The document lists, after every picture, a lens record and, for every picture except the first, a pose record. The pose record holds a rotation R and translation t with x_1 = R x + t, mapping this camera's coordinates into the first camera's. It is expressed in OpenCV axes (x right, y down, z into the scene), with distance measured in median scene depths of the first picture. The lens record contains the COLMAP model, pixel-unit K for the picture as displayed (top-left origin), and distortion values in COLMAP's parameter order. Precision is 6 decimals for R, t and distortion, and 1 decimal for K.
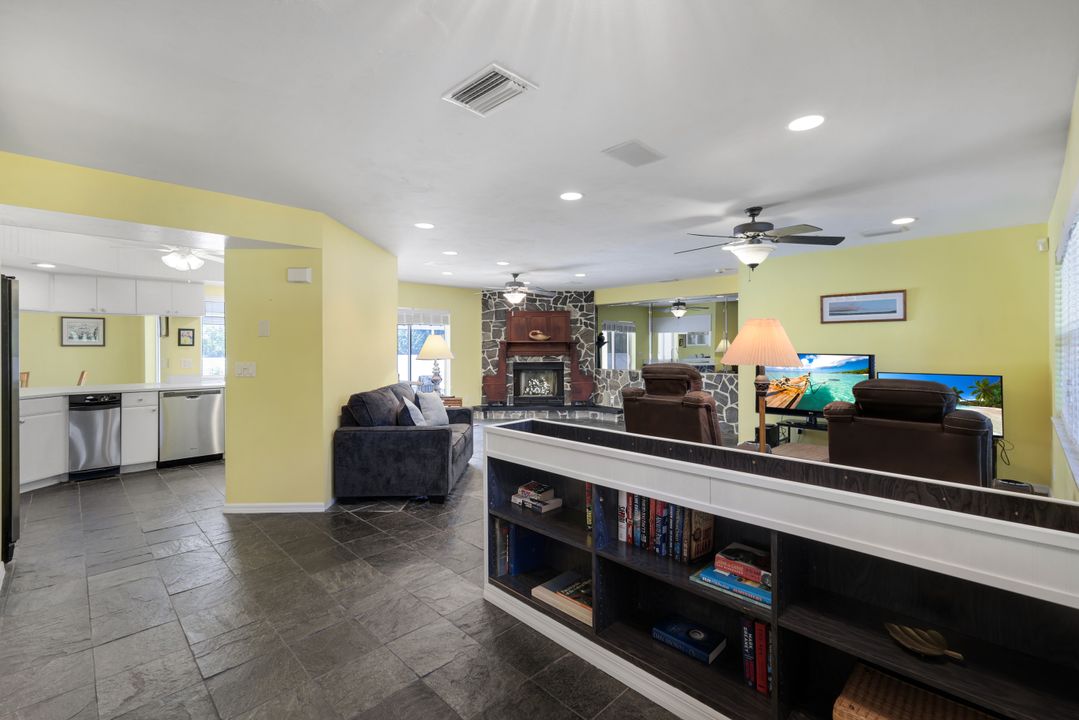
lens RADIAL K [[482.2, 0, 546.2], [0, 482.2, 347.5], [0, 0, 1]] dist [0.005147, 0.000124]
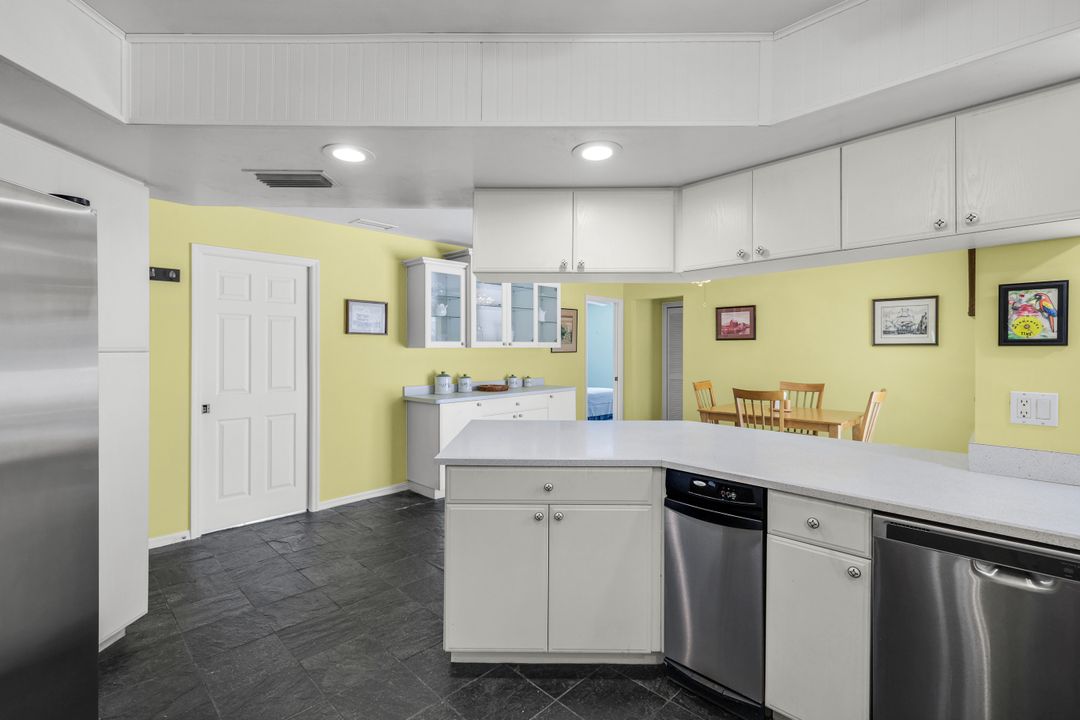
lens RADIAL K [[482.7, 0, 542.2], [0, 482.7, 357.3], [0, 0, 1]] dist [0.005147, 0.000124]
pose [[0.005321, 0.019781, -0.999790, -0.309939], [0.002026, 0.999802, 0.019792, -0.001413], [0.999984, -0.002131, 0.005279, 0.475775]]
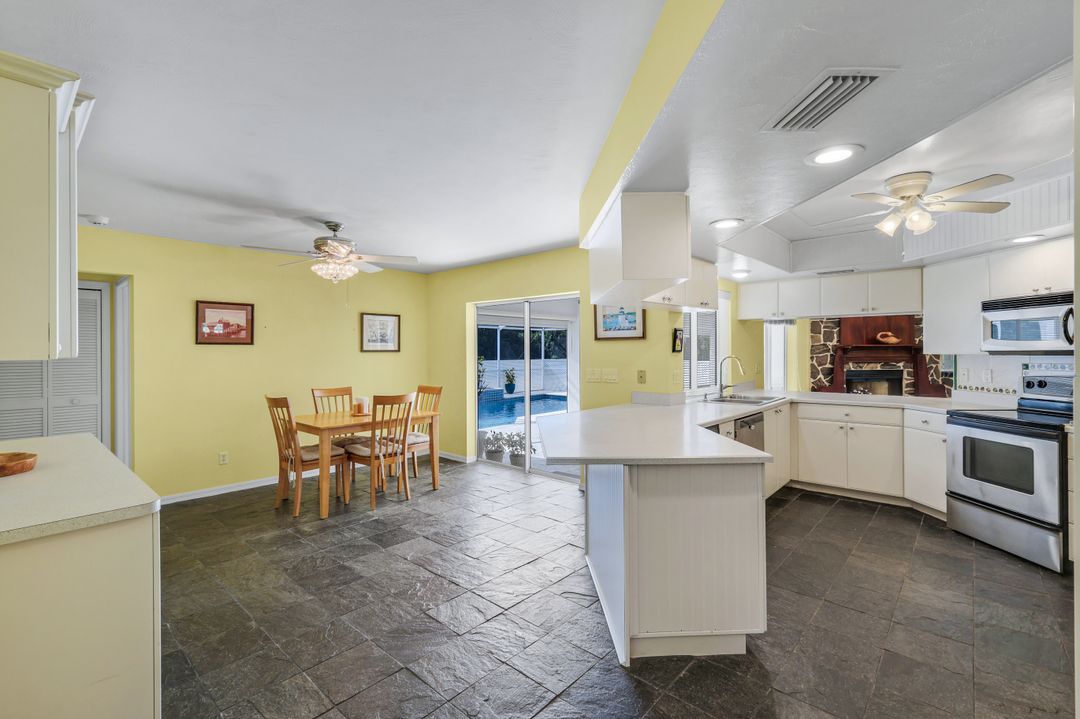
lens RADIAL K [[482.7, 0, 533.5], [0, 482.7, 353.0], [0, 0, 1]] dist [0.005147, 0.000124]
pose [[0.998654, -0.001995, 0.051823, -0.655460], [0.001777, 0.999989, 0.004260, -0.003546], [-0.051831, -0.004162, 0.998647, 0.199172]]
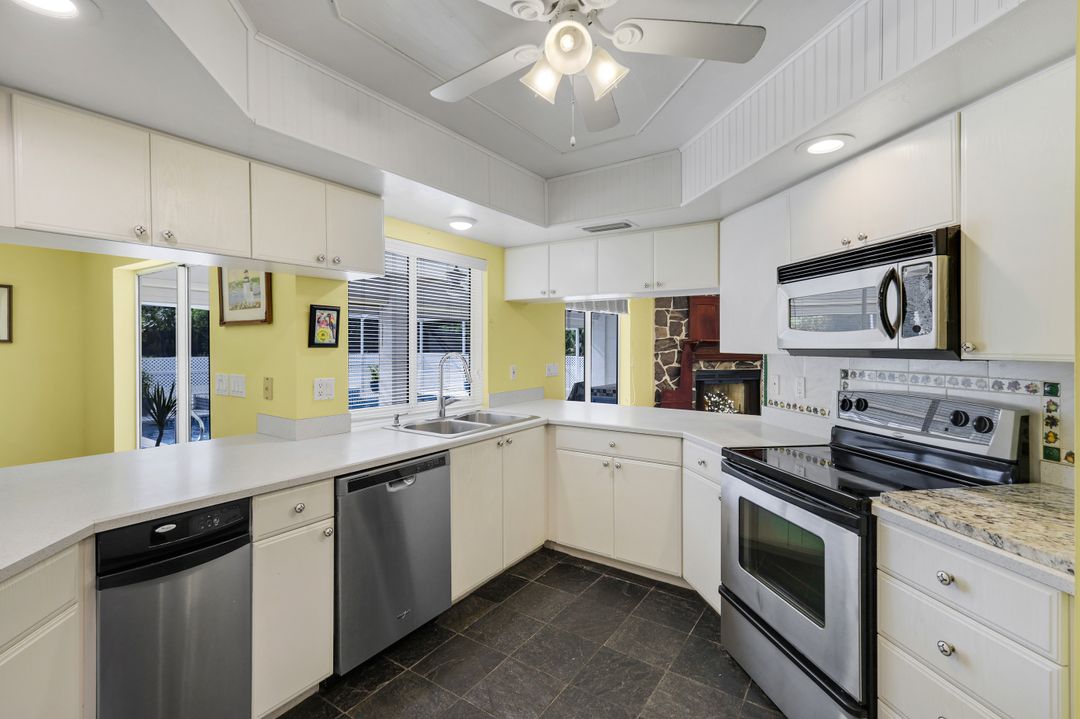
lens RADIAL K [[482.7, 0, 538.1], [0, 482.7, 349.6], [0, 0, 1]] dist [0.005147, 0.000124]
pose [[0.982572, 0.004907, 0.185818, -0.423206], [-0.006822, 0.999930, 0.009668, -0.004095], [-0.185757, -0.010767, 0.982537, 0.368229]]
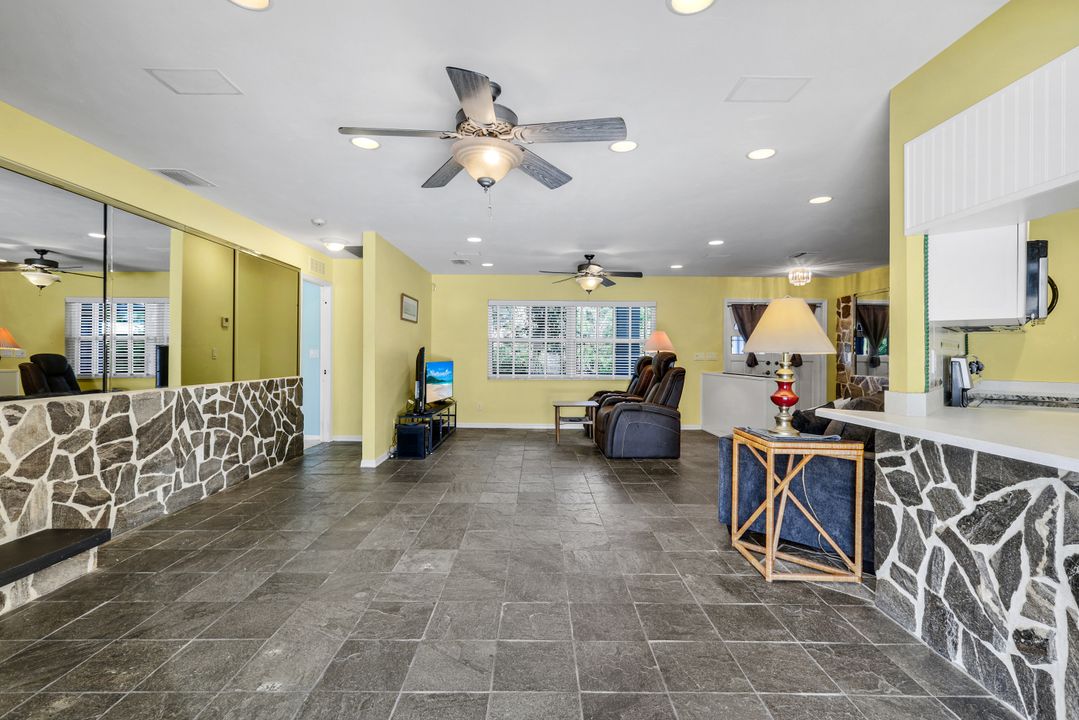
lens RADIAL K [[482.2, 0, 544.0], [0, 482.2, 356.0], [0, 0, 1]] dist [0.005147, 0.000124]
pose [[-0.712350, -0.003209, 0.701817, -0.248882], [-0.003180, 0.999994, 0.001345, 0.017533], [-0.701817, -0.001274, -0.712356, 0.950183]]
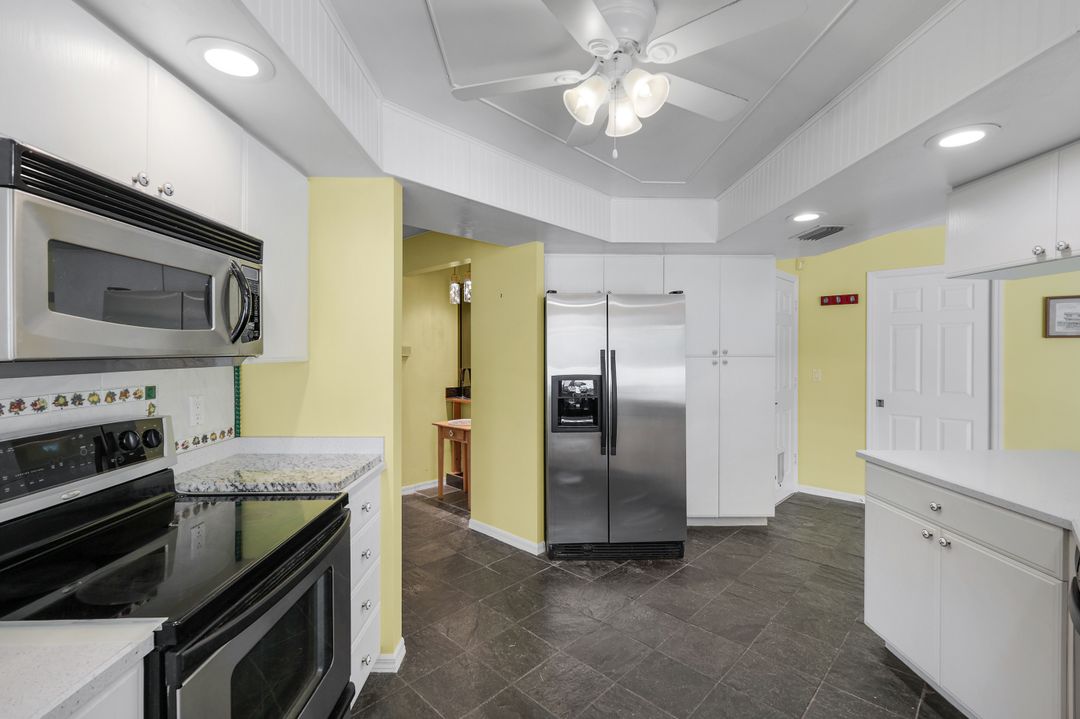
lens RADIAL K [[482.7, 0, 539.6], [0, 482.7, 358.3], [0, 0, 1]] dist [0.005147, 0.000124]
pose [[-0.999868, 0.002357, -0.016094, -0.355425], [0.002139, 0.999905, 0.013610, -0.004448], [0.016124, 0.013574, -0.999778, 0.678231]]
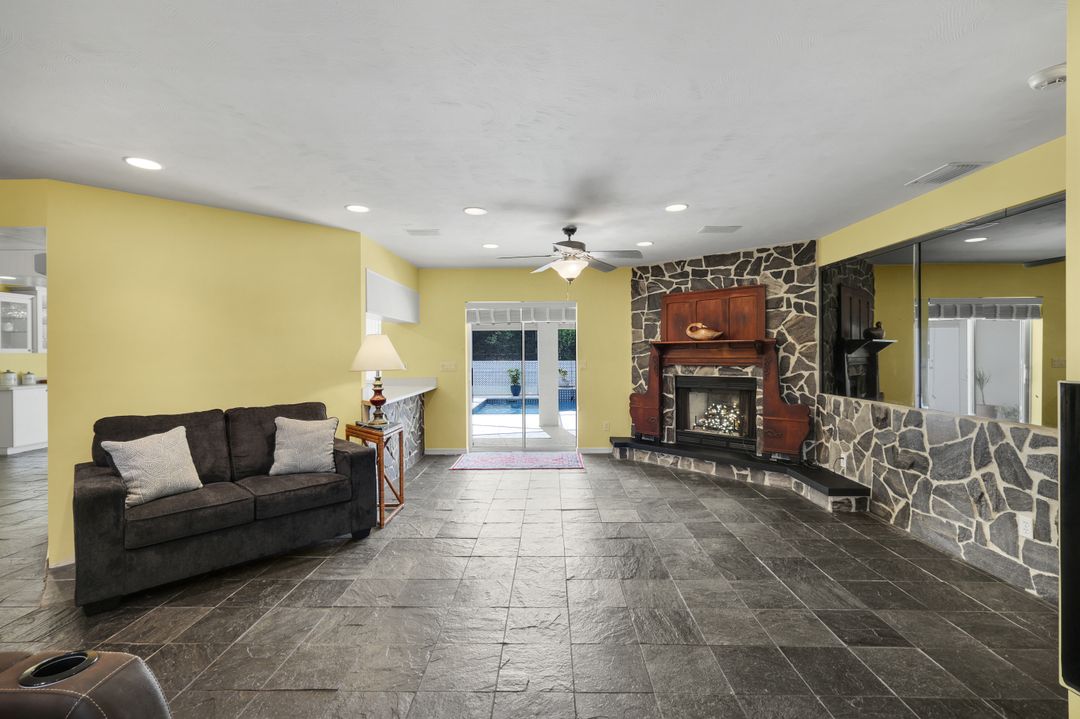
lens RADIAL K [[482.7, 0, 544.9], [0, 482.7, 354.3], [0, 0, 1]] dist [0.005147, 0.000124]
pose [[0.694319, 0.001679, -0.719665, 0.270768], [0.003711, 0.999976, 0.005913, -0.001171], [0.719658, -0.006776, 0.694296, 0.446866]]
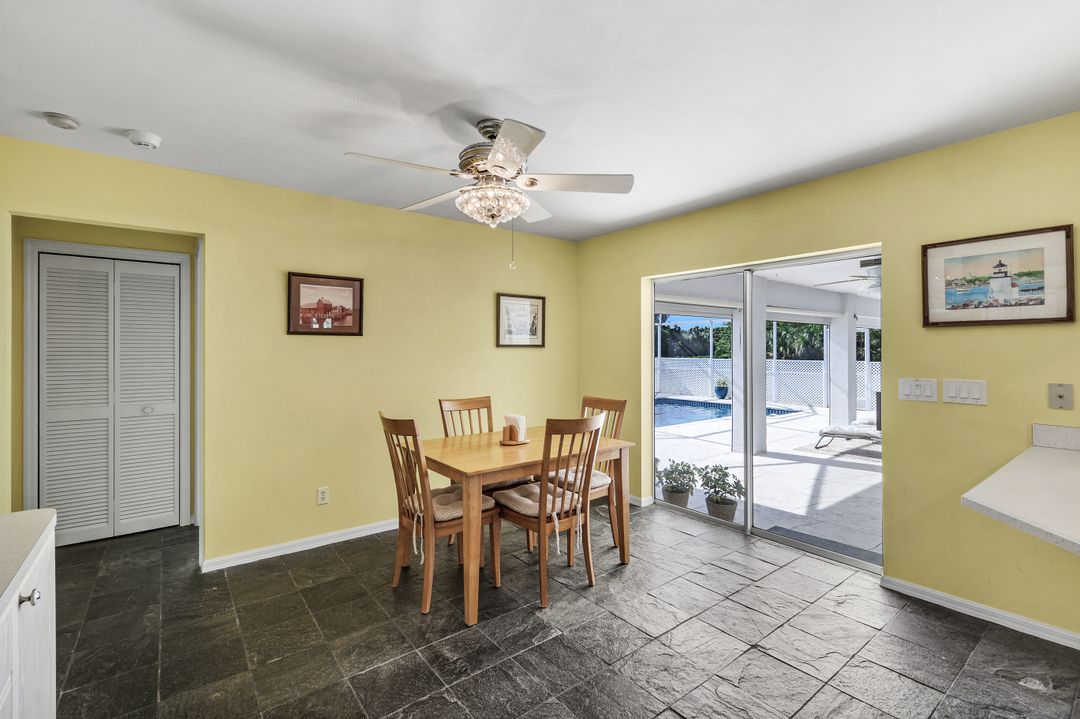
lens RADIAL K [[482.7, 0, 532.3], [0, 482.7, 350.5], [0, 0, 1]] dist [0.005147, 0.000124]
pose [[0.991960, 0.002859, -0.126516, -0.757621], [-0.002381, 0.999989, 0.003931, -0.001222], [0.126526, -0.003598, 0.991957, 0.391946]]
